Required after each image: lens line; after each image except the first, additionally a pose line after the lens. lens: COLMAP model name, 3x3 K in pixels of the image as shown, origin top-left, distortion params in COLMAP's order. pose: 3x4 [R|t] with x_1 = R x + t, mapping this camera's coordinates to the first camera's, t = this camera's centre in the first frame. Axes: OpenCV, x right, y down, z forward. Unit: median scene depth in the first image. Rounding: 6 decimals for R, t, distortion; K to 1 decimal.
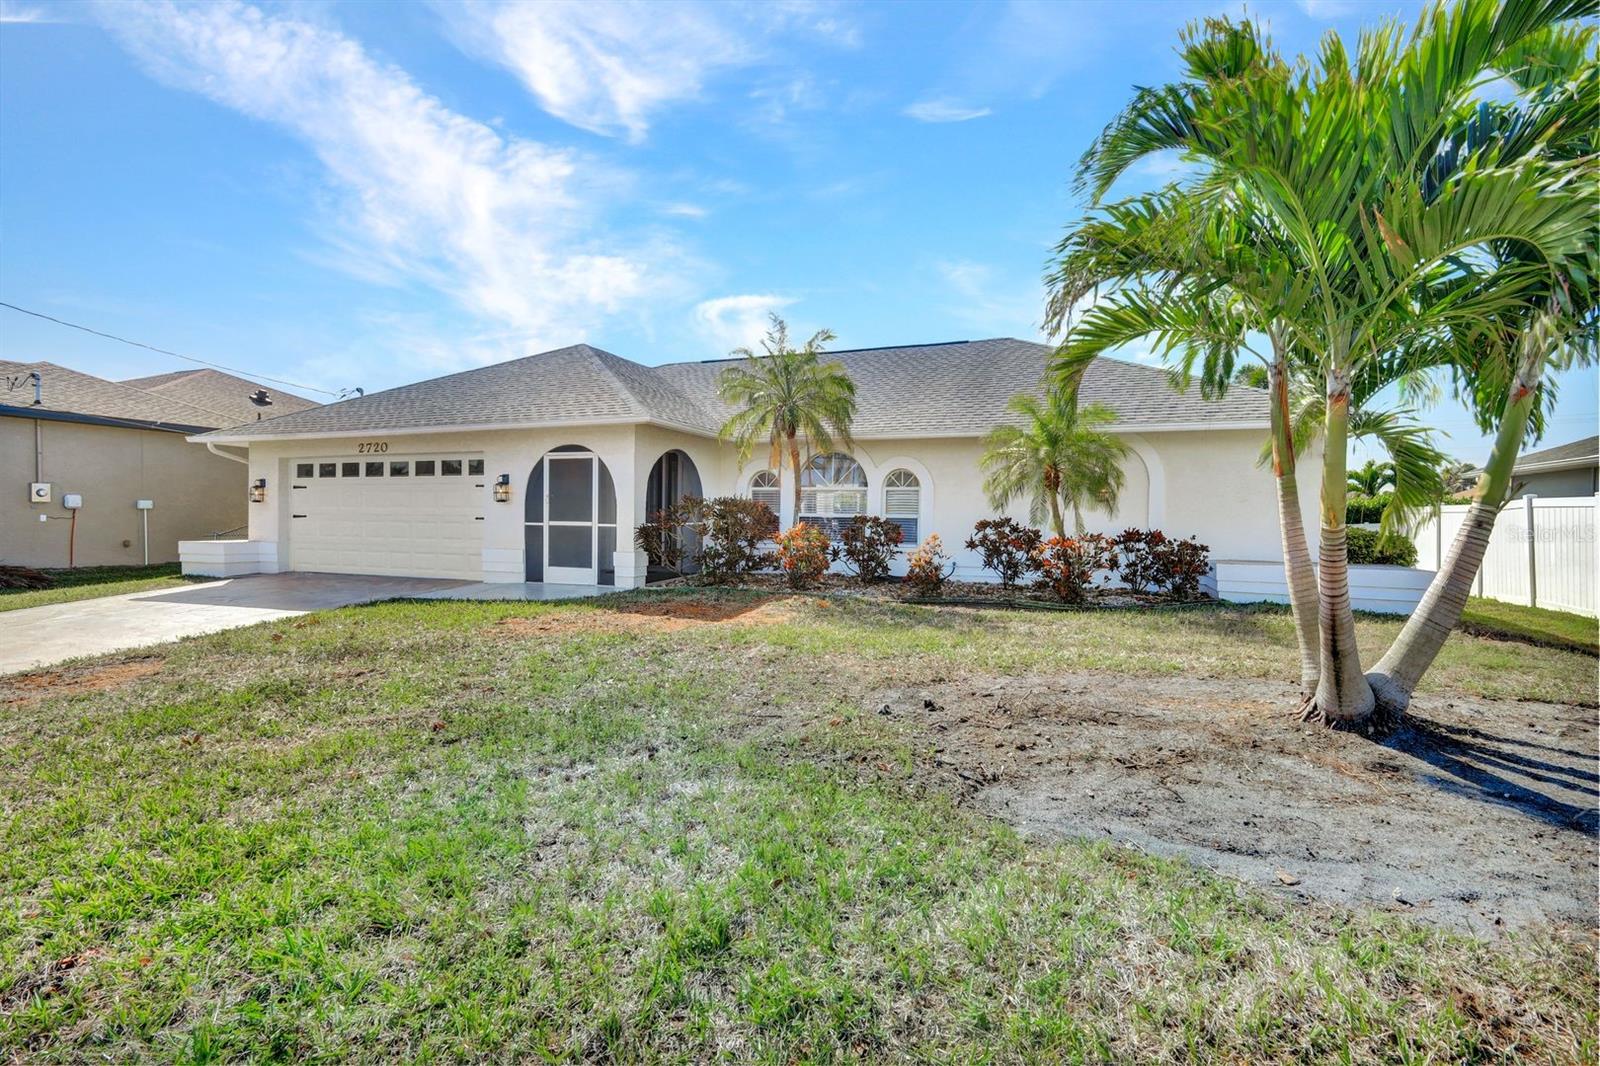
lens RADIAL K [[747.4, 0, 808.5], [0, 747.4, 531.9], [0, 0, 1]] dist [0.014152, 0.000207]
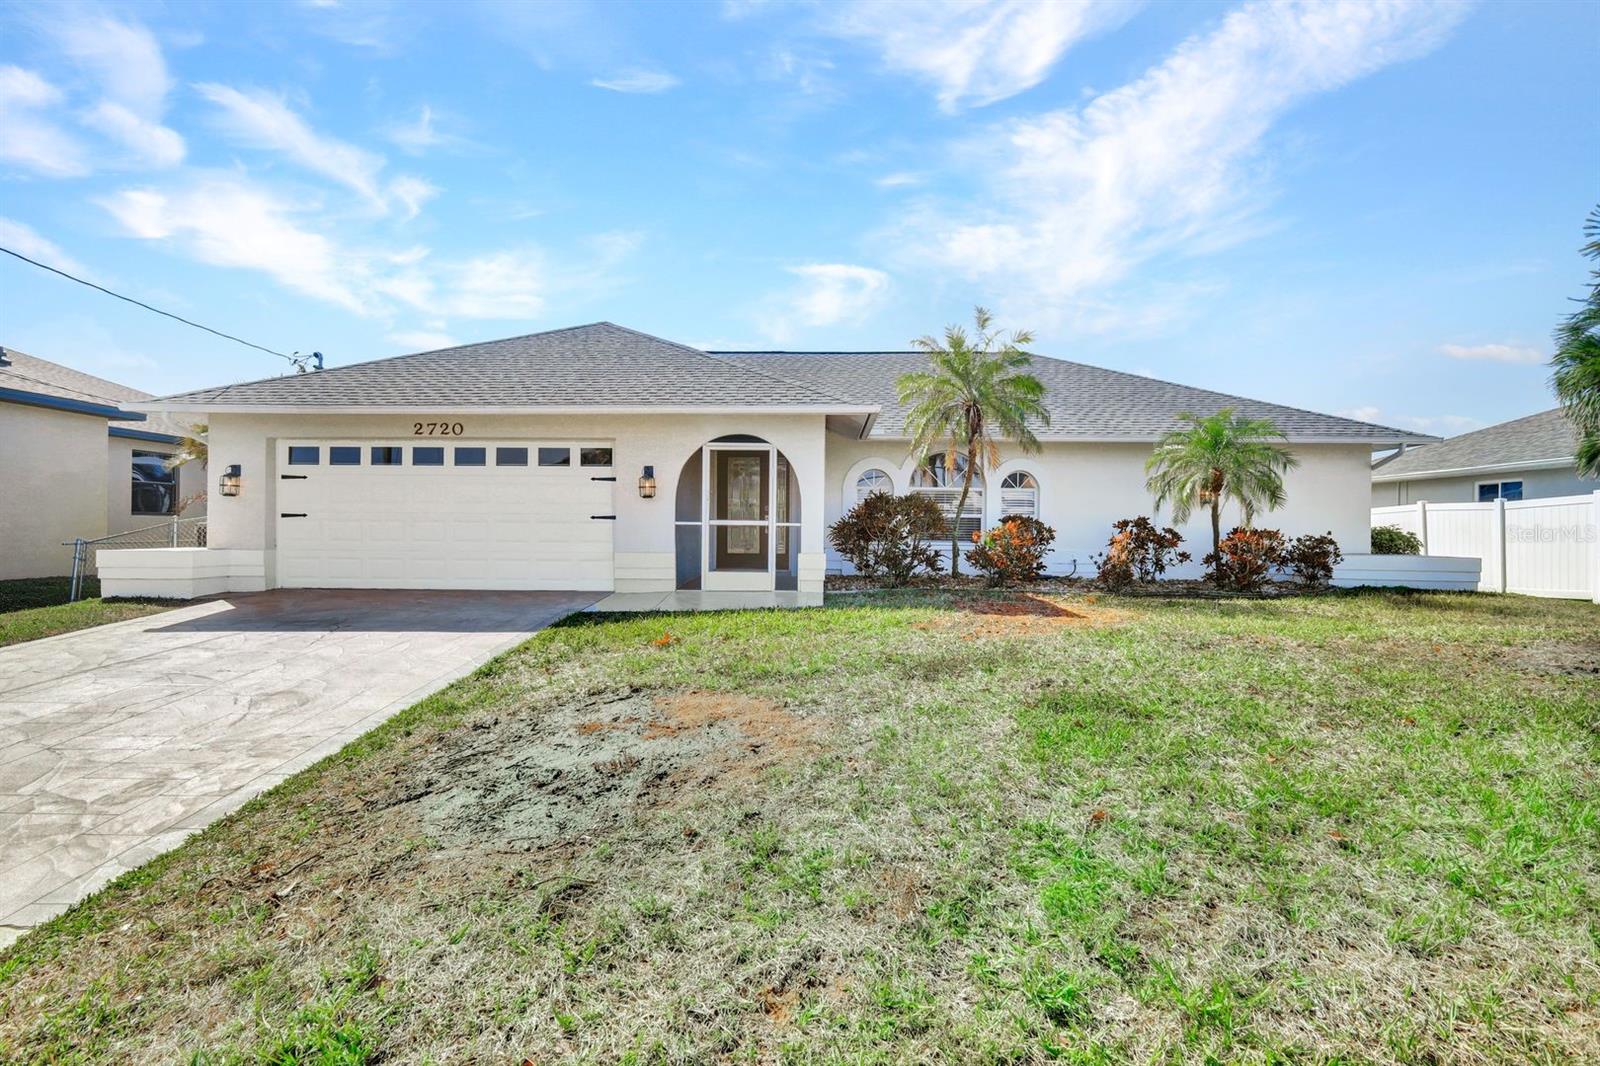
lens RADIAL K [[747.4, 0, 808.5], [0, 747.4, 531.9], [0, 0, 1]] dist [0.014152, 0.000207]
pose [[0.954203, -0.000918, 0.299157, -0.495712], [0.004129, 0.999940, -0.010102, 0.008978], [-0.299130, 0.010875, 0.954150, 0.130111]]
